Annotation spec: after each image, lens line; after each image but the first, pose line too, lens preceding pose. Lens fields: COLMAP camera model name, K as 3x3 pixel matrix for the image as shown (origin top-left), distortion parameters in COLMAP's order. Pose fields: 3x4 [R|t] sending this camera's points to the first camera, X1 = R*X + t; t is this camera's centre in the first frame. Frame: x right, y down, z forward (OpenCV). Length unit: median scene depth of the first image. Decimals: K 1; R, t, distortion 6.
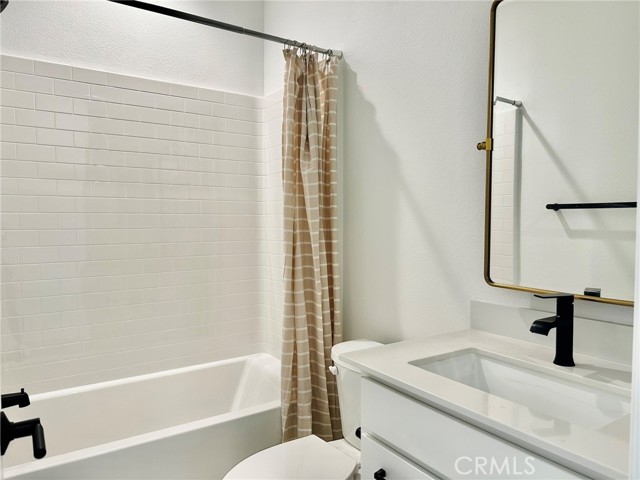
lens RADIAL K [[448.6, 0, 320.4], [0, 448.6, 238.2], [0, 0, 1]] dist [0.052547, -0.071921]
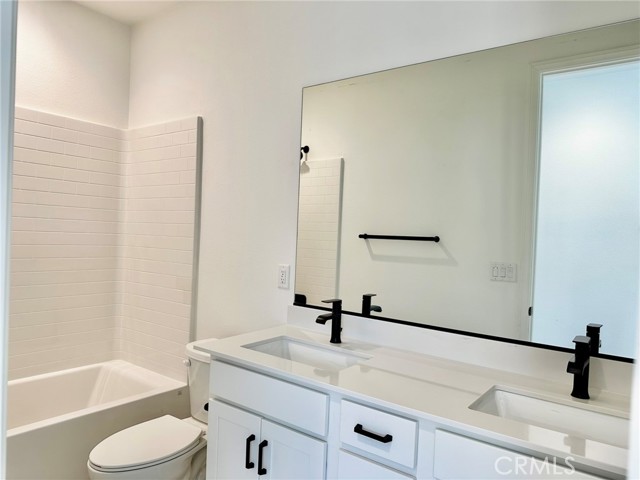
lens RADIAL K [[448.6, 0, 322.4], [0, 448.6, 240.5], [0, 0, 1]] dist [0.052547, -0.071921]
pose [[0.945445, 0.032710, 0.324136, -0.042087], [-0.025089, 0.999302, -0.027663, -0.034779], [-0.324815, 0.018021, 0.945606, -0.386796]]
